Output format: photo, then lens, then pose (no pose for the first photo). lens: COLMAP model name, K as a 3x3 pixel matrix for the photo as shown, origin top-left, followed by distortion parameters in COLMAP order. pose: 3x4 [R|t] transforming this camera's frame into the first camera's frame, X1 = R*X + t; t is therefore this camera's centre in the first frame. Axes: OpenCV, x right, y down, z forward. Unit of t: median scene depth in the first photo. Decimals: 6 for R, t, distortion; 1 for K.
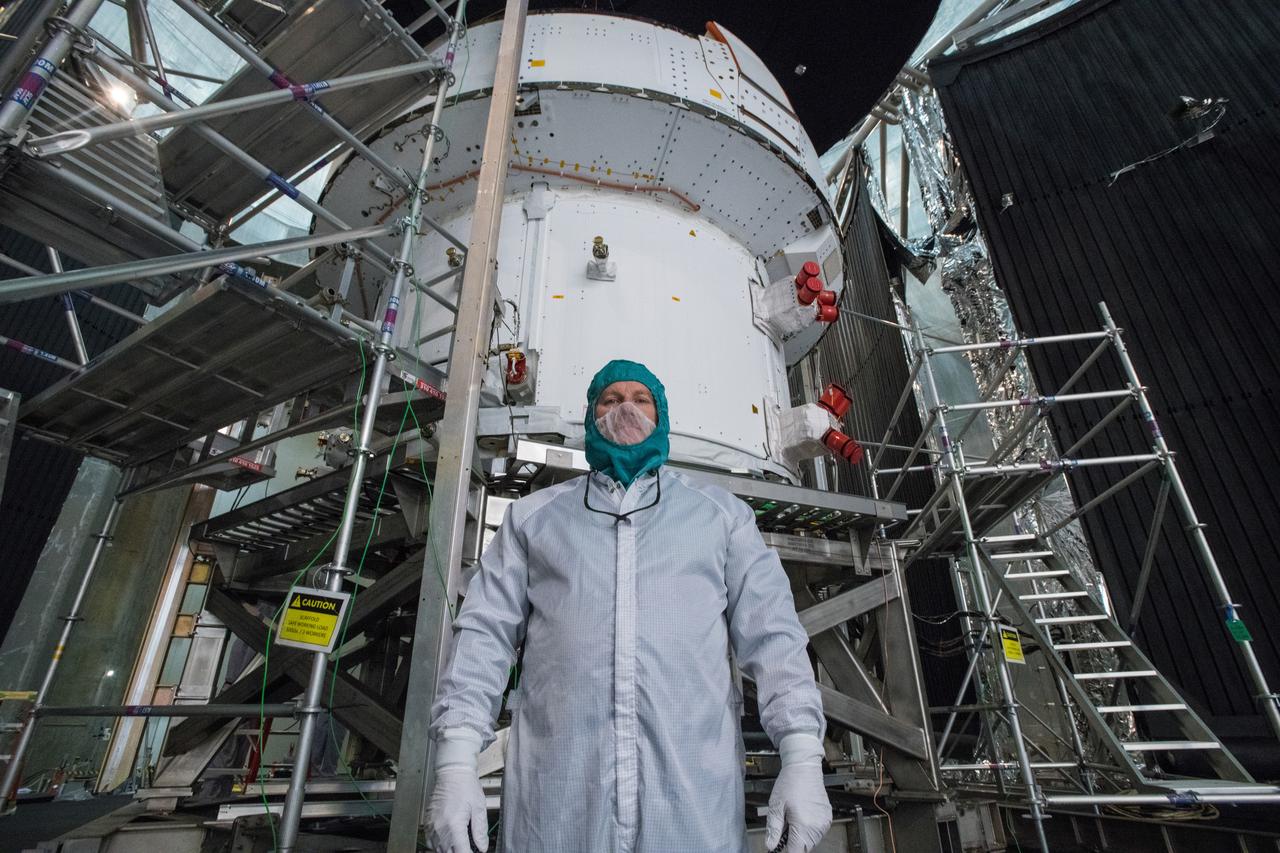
lens RADIAL K [[616.0, 0, 635.9], [0, 616.0, 420.4], [0, 0, 1]] dist [-0.039767, 0.002700]
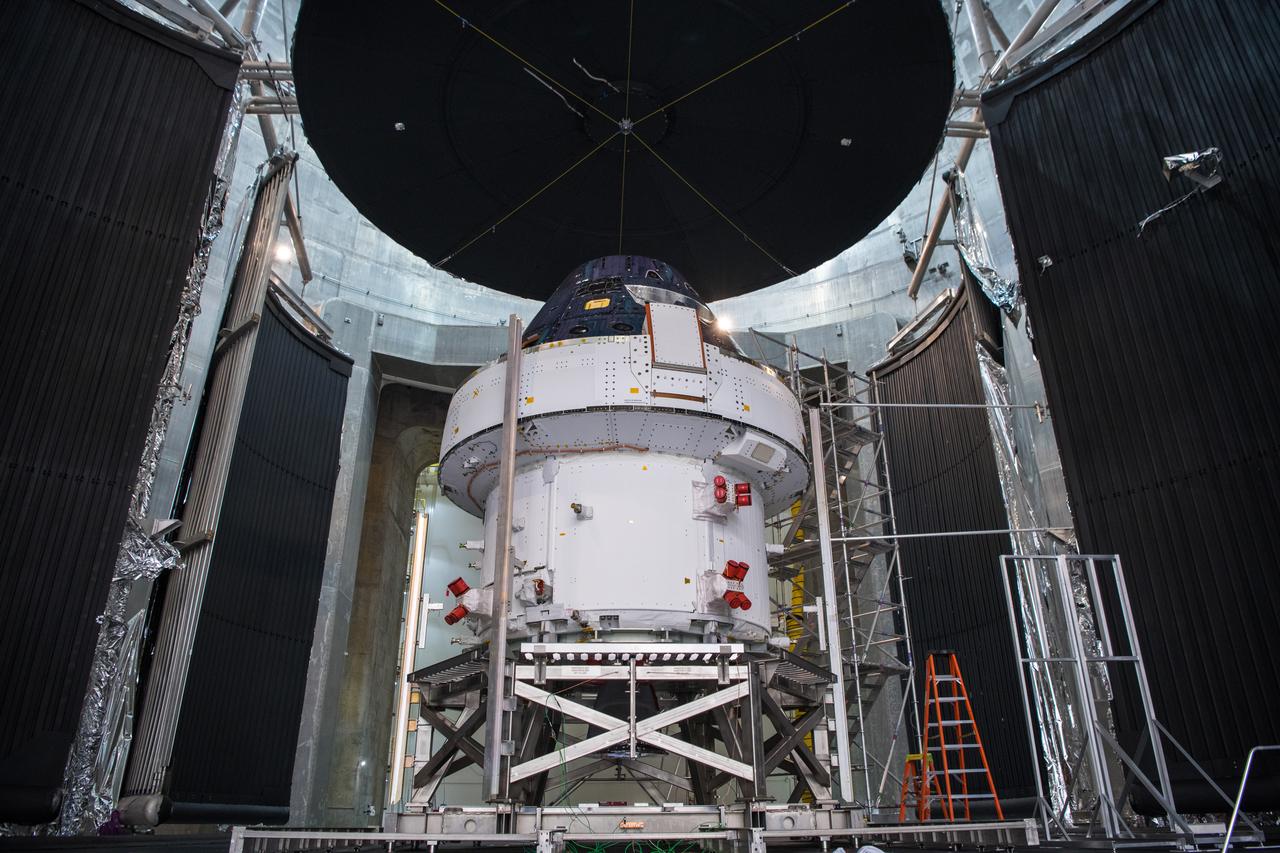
lens RADIAL K [[880.1, 0, 639.7], [0, 880.1, 422.5], [0, 0, 1]] dist [-0.066215, 0.003150]
pose [[0.928574, -0.154179, -0.337609, 0.886042], [0.163429, 0.986555, -0.001039, -0.430719], [0.333230, -0.054211, 0.941286, -1.160022]]
